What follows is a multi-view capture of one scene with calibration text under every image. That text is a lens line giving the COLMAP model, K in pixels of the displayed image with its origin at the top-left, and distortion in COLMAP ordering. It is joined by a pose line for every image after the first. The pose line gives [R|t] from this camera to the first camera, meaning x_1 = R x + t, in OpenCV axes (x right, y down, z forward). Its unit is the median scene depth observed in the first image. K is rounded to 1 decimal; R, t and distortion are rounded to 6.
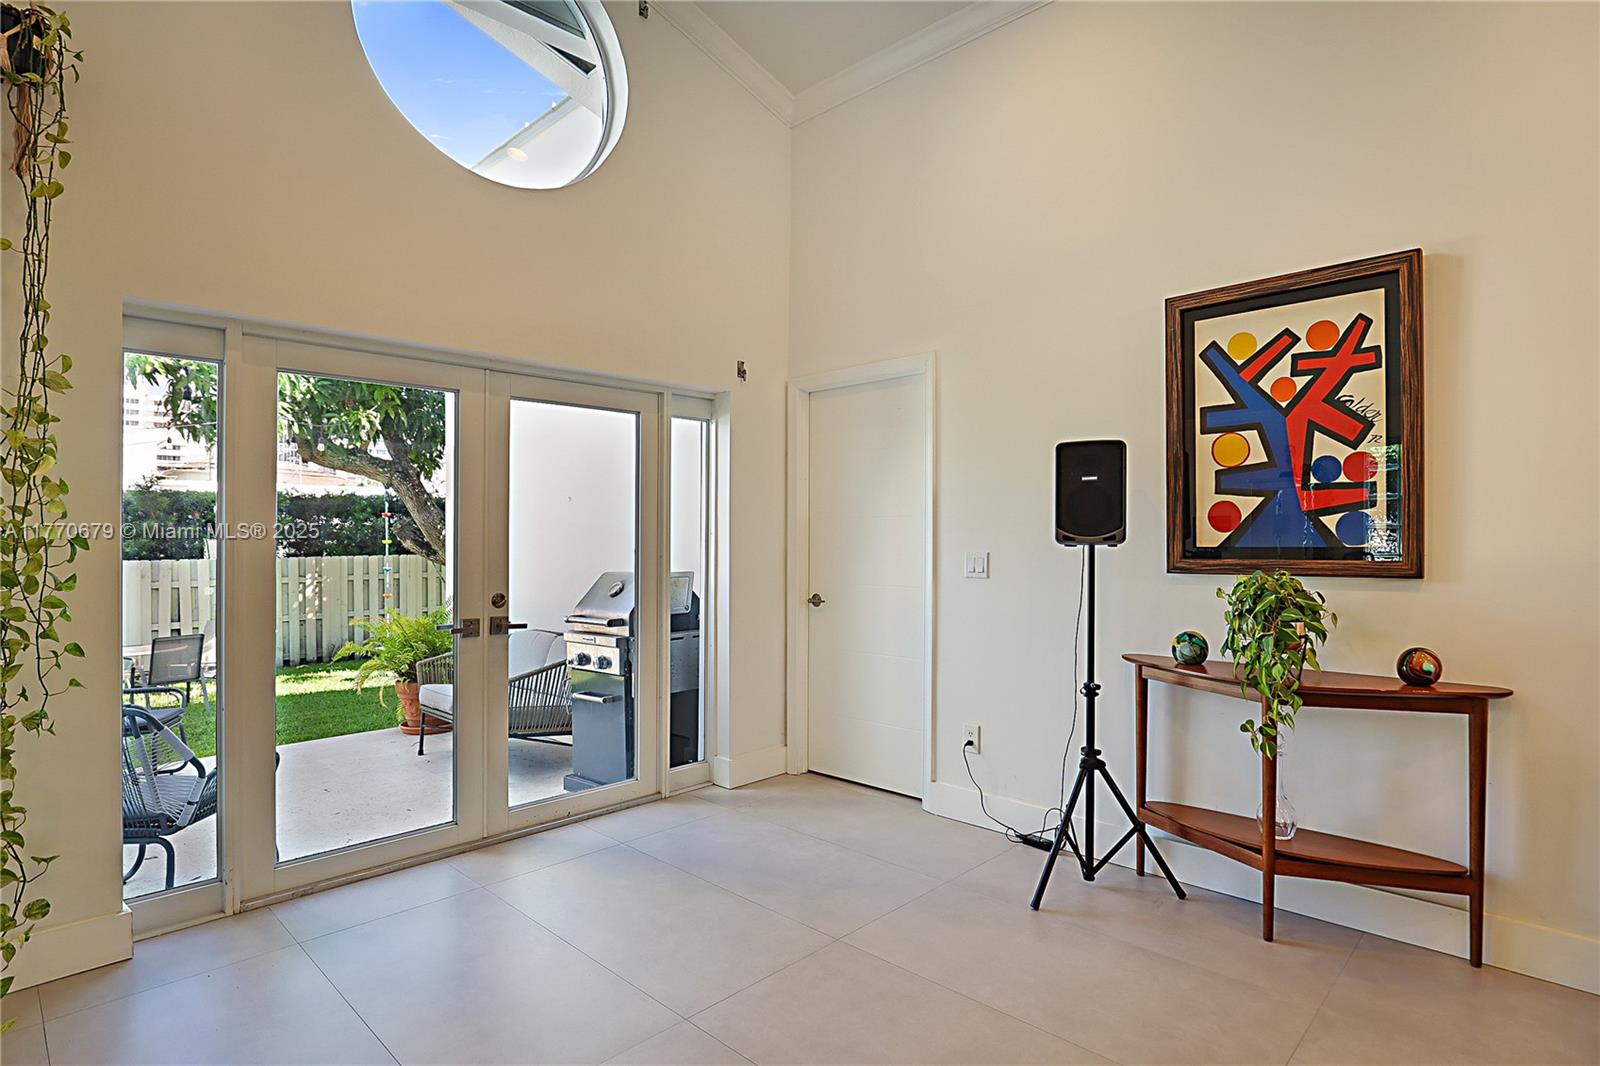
lens RADIAL K [[823.2, 0, 805.7], [0, 823.2, 538.9], [0, 0, 1]] dist [-0.001781, -0.000324]
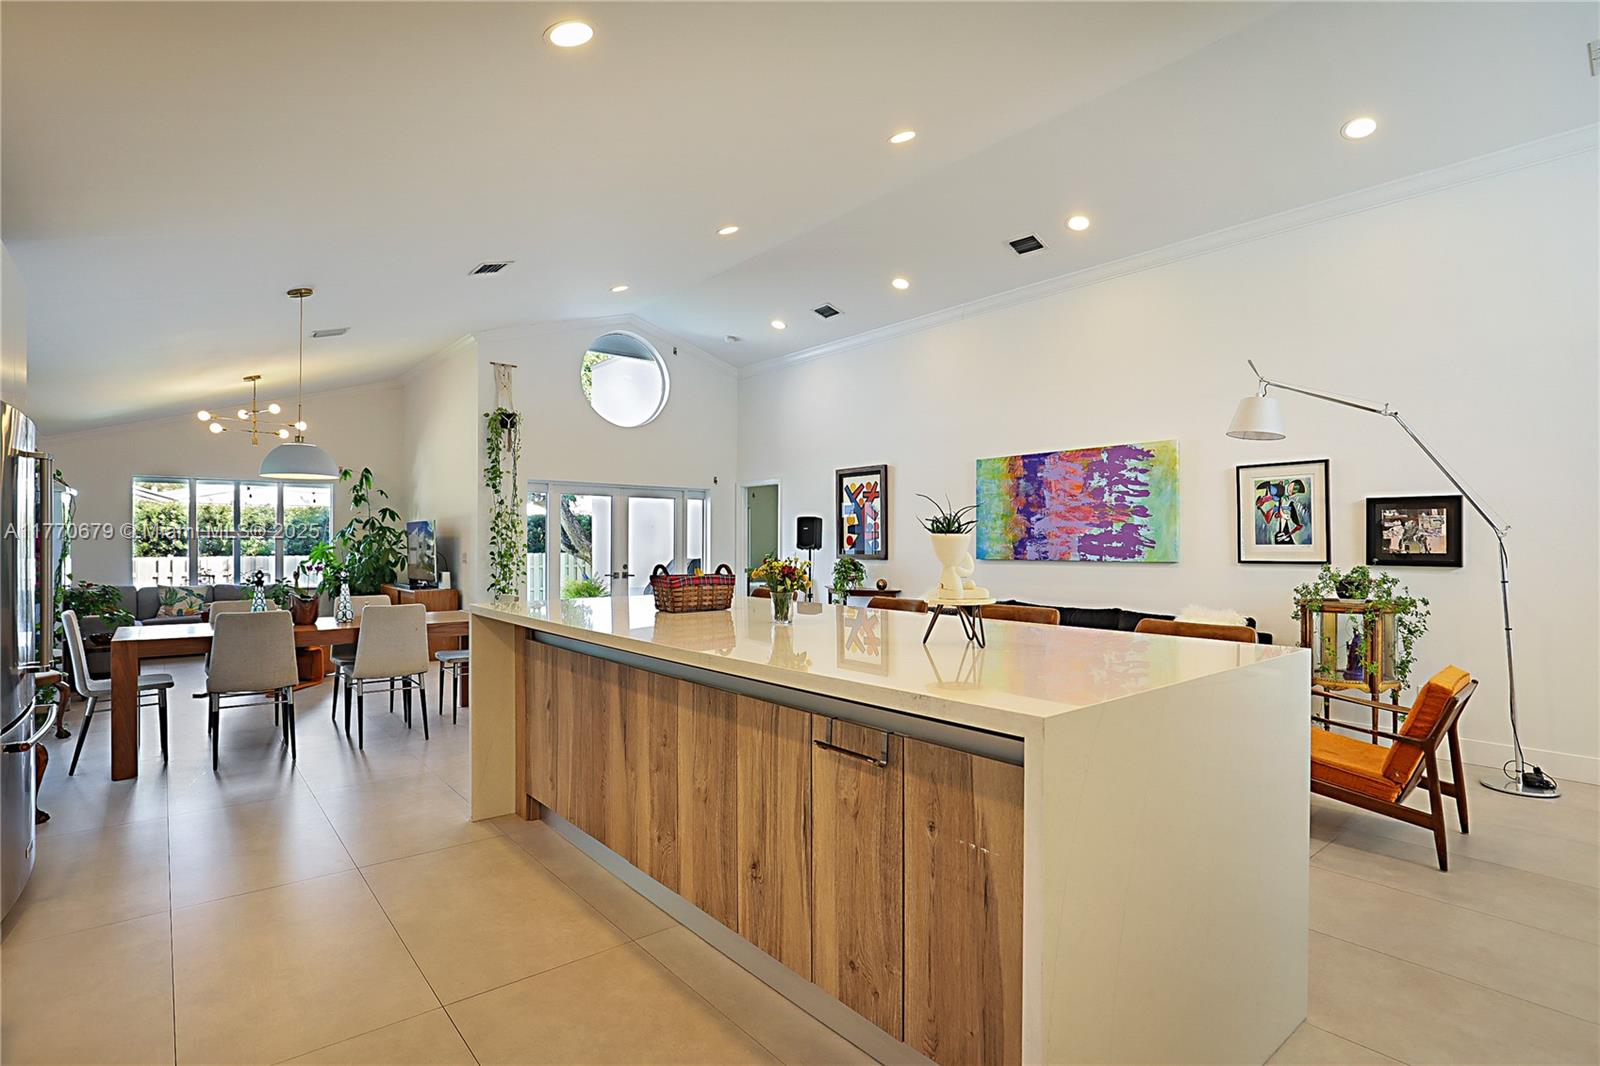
lens RADIAL K [[810.7, 0, 797.6], [0, 810.7, 540.1], [0, 0, 1]] dist [-0.020373, 0.000369]
pose [[0.992954, 0.007187, -0.118285, 0.566903], [-0.007511, 0.999969, -0.002287, -0.017204], [0.118265, 0.003159, 0.992977, -1.762032]]
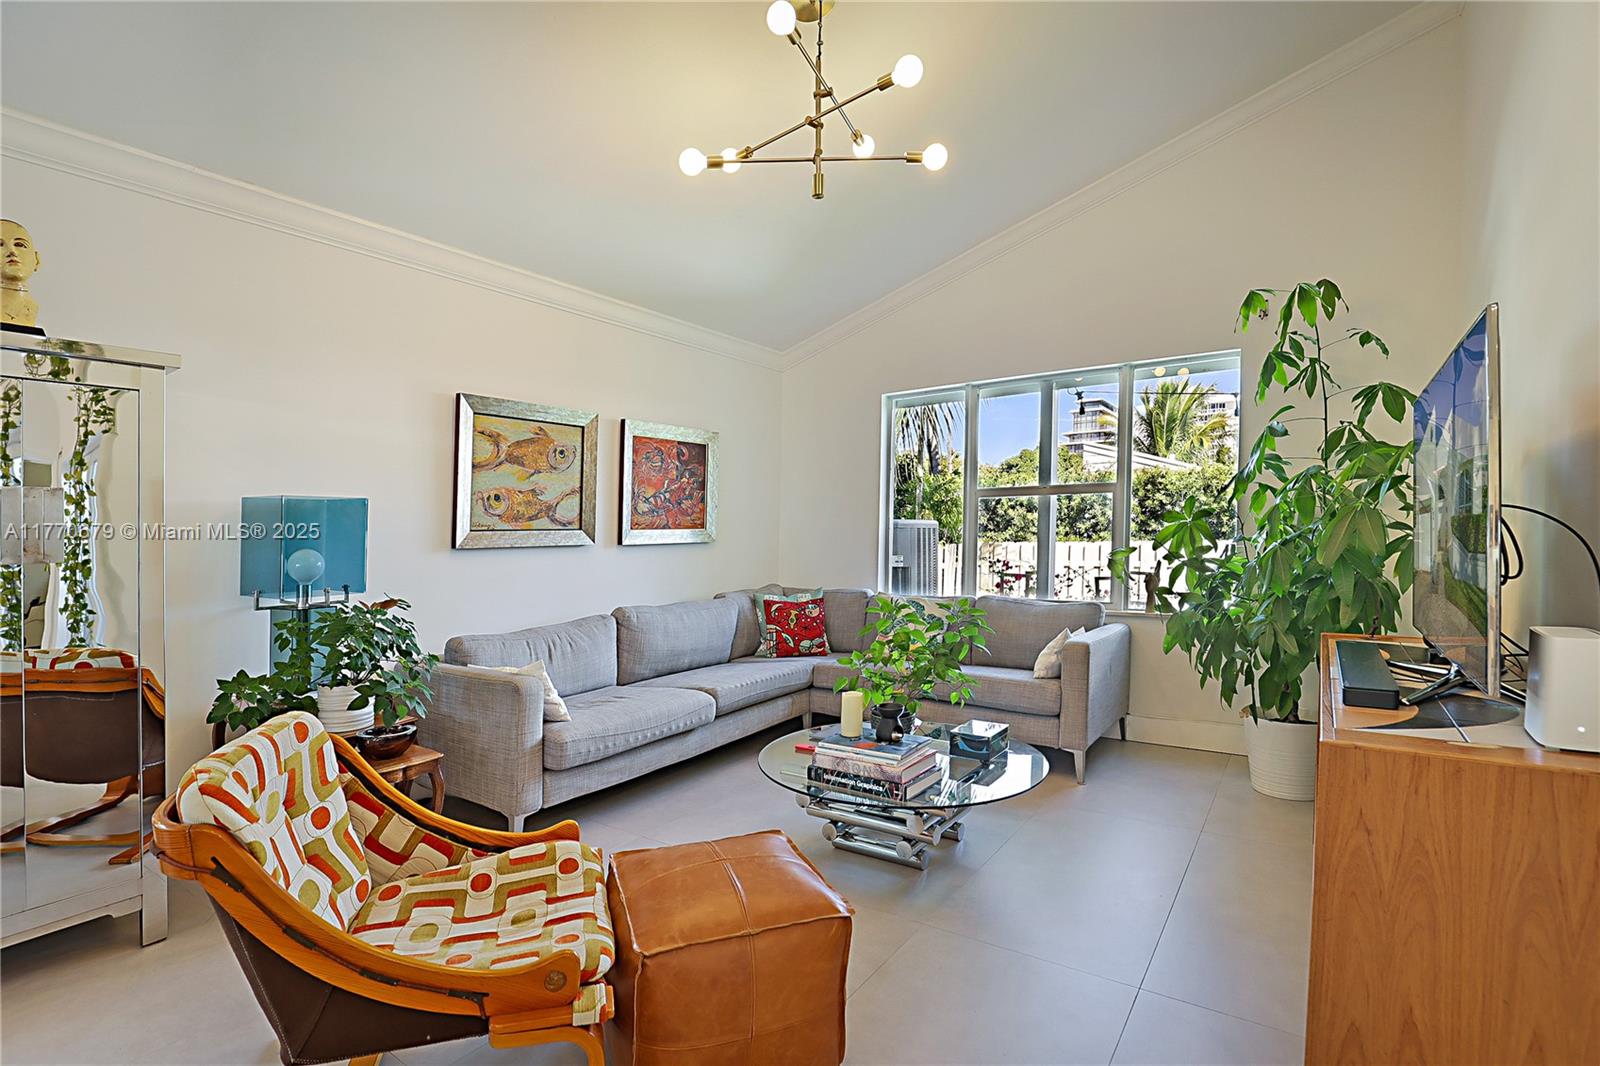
lens RADIAL K [[756.3, 0, 790.4], [0, 756.3, 490.2], [0, 0, 1]] dist [-0.026328, -0.000165]
pose [[0.158692, -0.054980, -0.985796, -0.589767], [0.012221, 0.998481, -0.053720, 0.033364], [0.987252, -0.003522, 0.159123, 0.264623]]
